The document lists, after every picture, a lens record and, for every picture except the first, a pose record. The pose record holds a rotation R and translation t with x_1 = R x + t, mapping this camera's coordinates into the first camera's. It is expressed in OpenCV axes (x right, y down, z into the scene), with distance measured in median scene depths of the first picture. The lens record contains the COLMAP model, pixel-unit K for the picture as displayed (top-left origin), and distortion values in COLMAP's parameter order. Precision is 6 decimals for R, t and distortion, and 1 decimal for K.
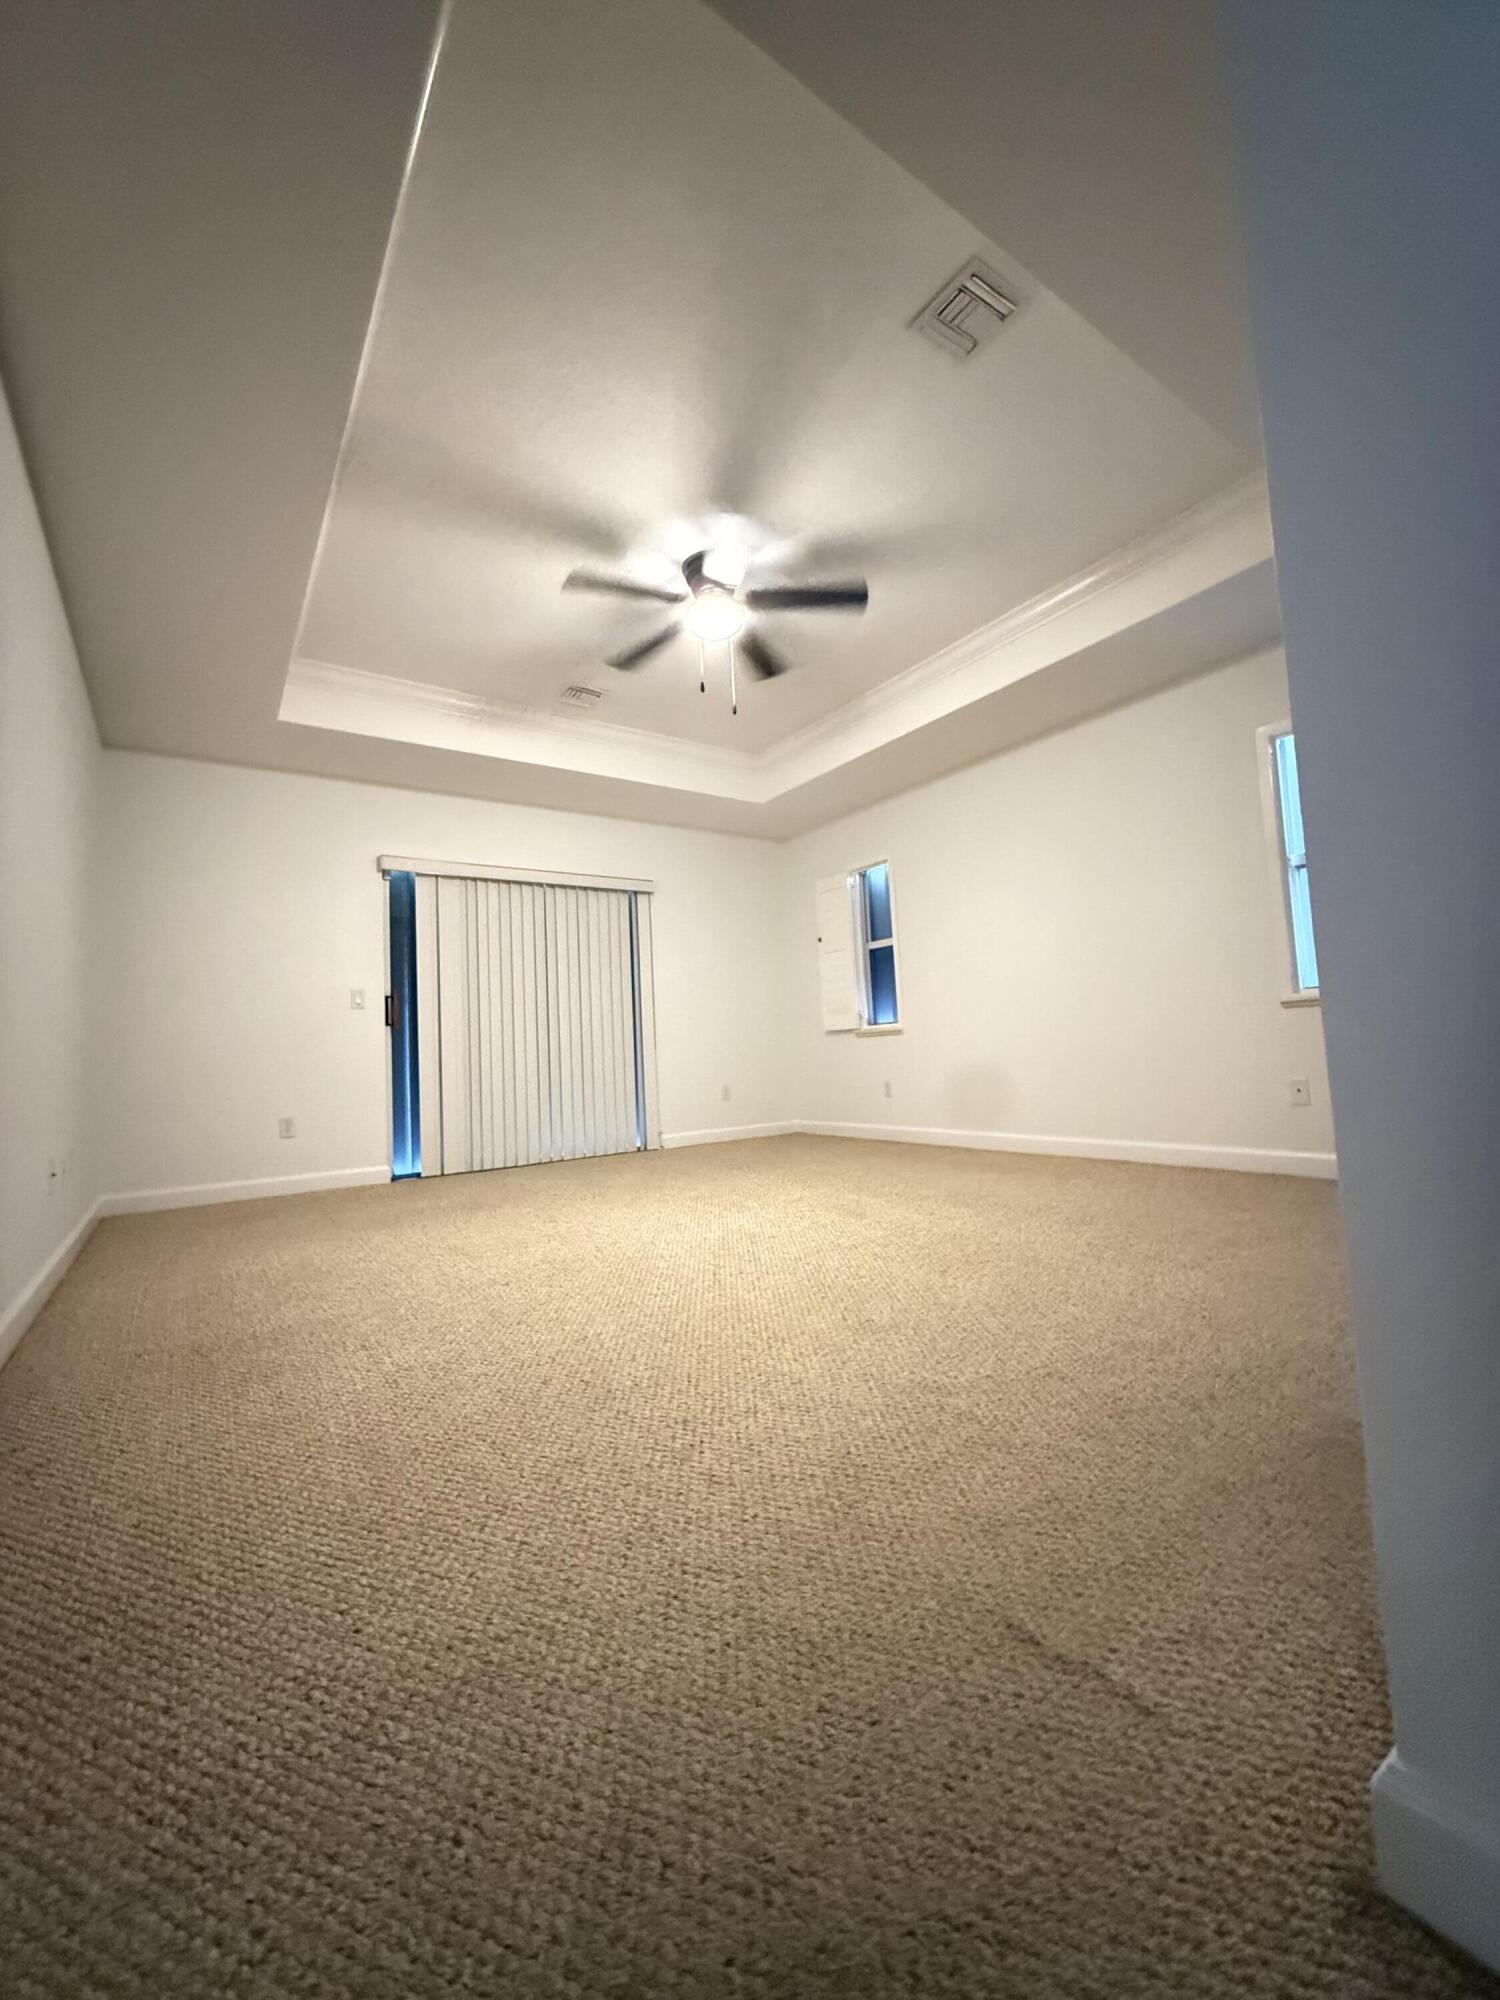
lens RADIAL K [[799.8, 0, 755.2], [0, 799.8, 1000.0], [0, 0, 1]] dist [-0.001866, -0.000139]
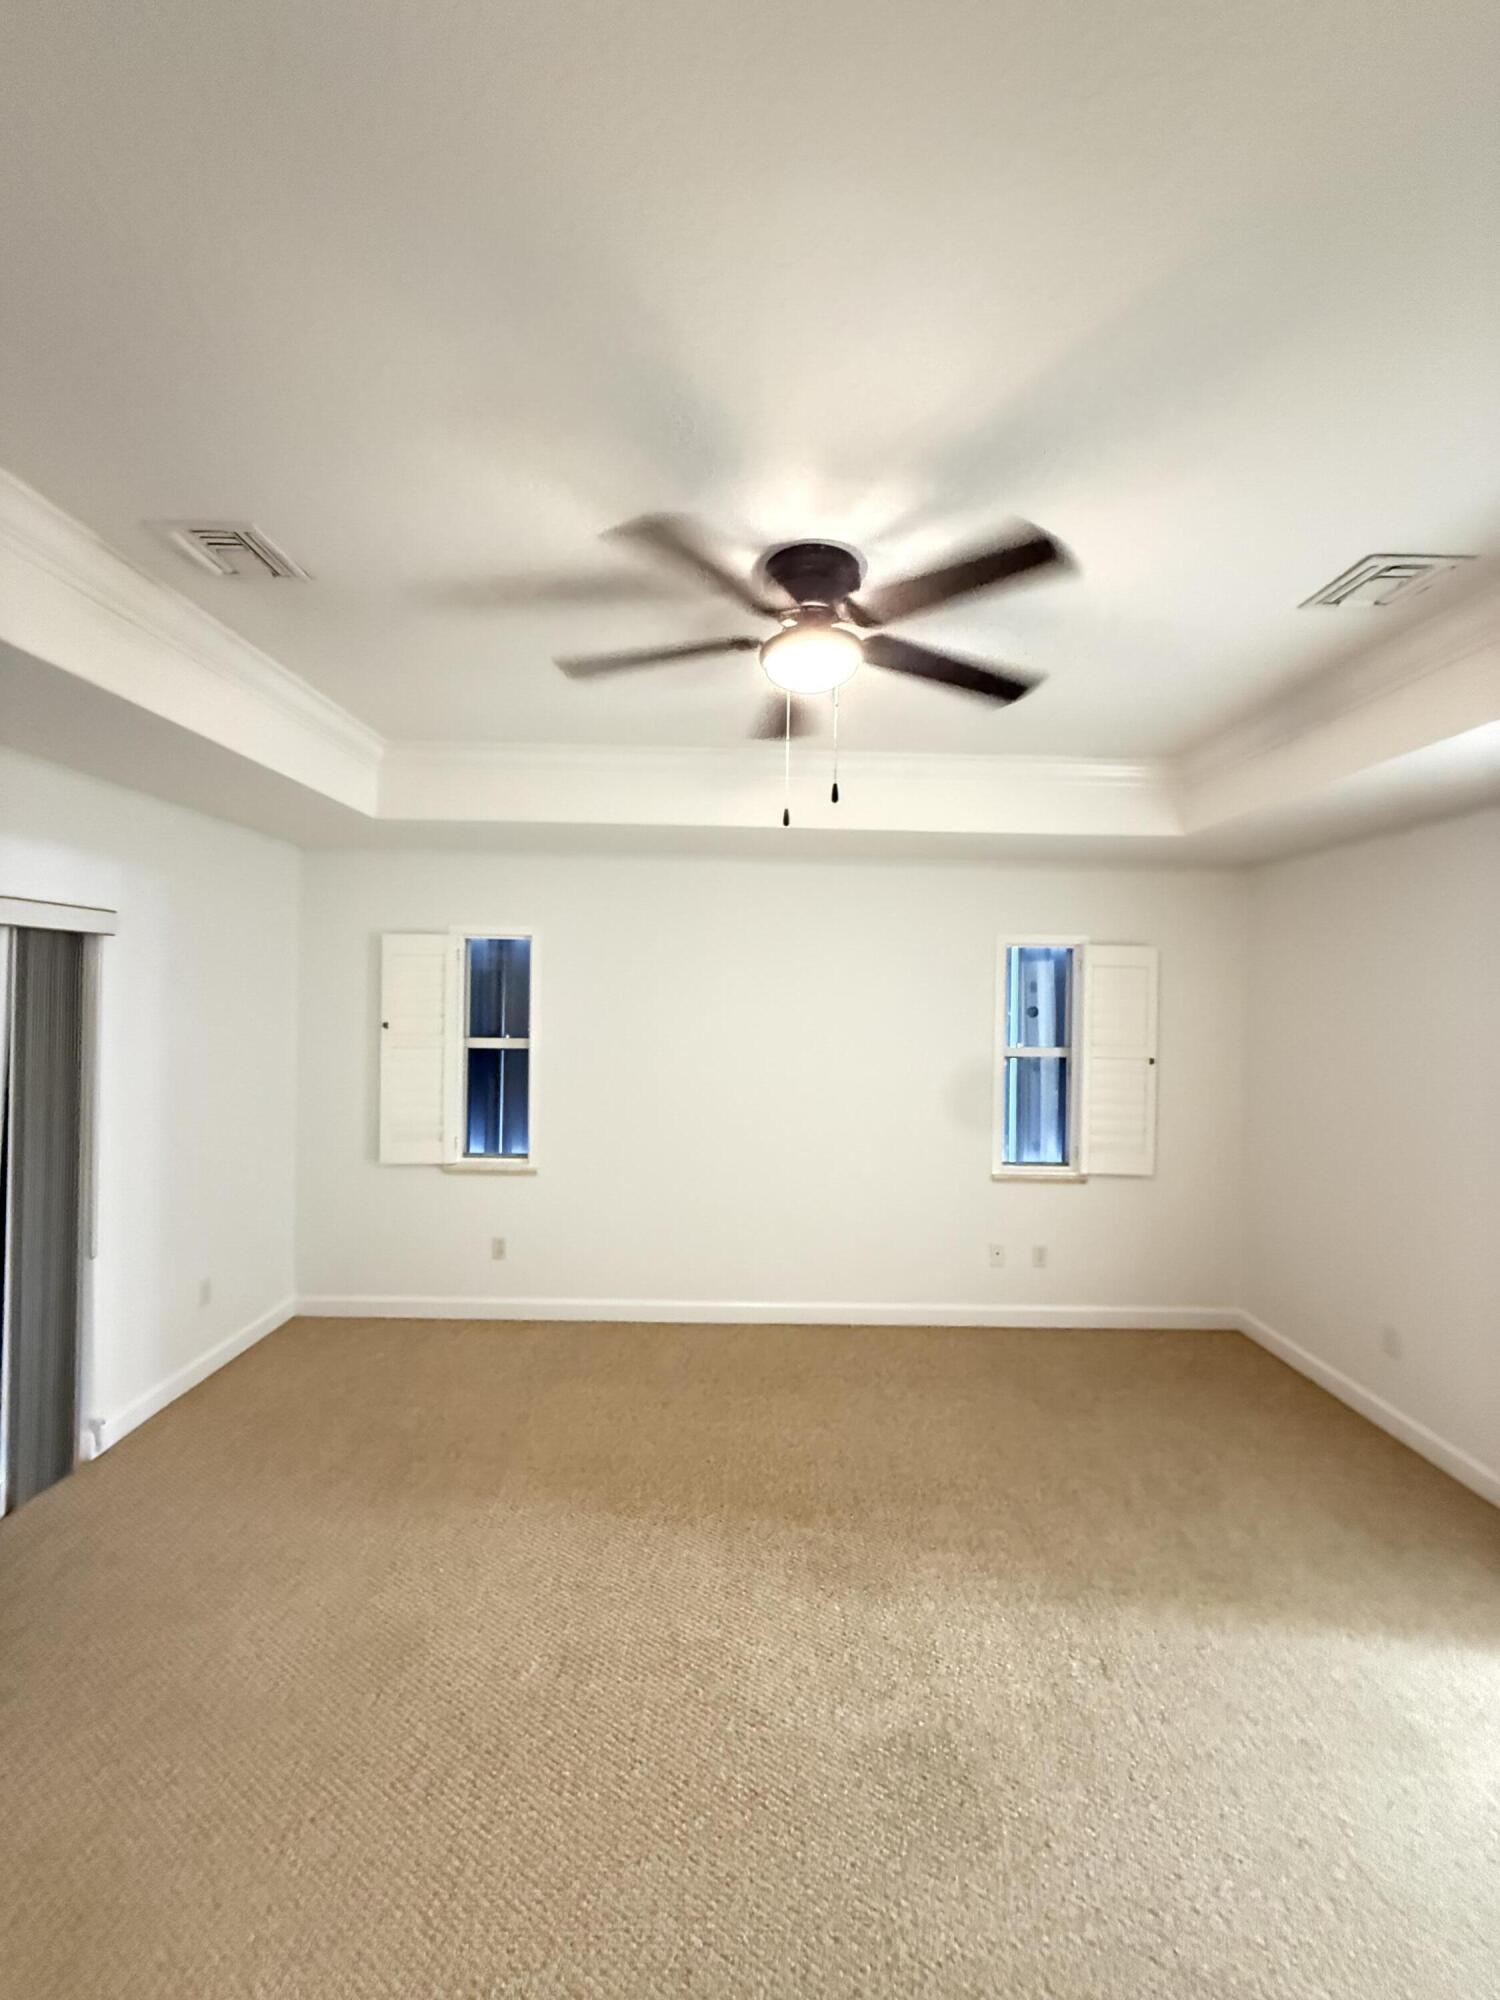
lens RADIAL K [[809.0, 0, 751.2], [0, 809.0, 991.6], [0, 0, 1]] dist [-0.000181, 0.000006]
pose [[0.590182, 0.062770, 0.804826, -0.312523], [-0.087836, 0.996047, -0.013273, -0.134462], [-0.802477, -0.062859, 0.593362, 0.402153]]
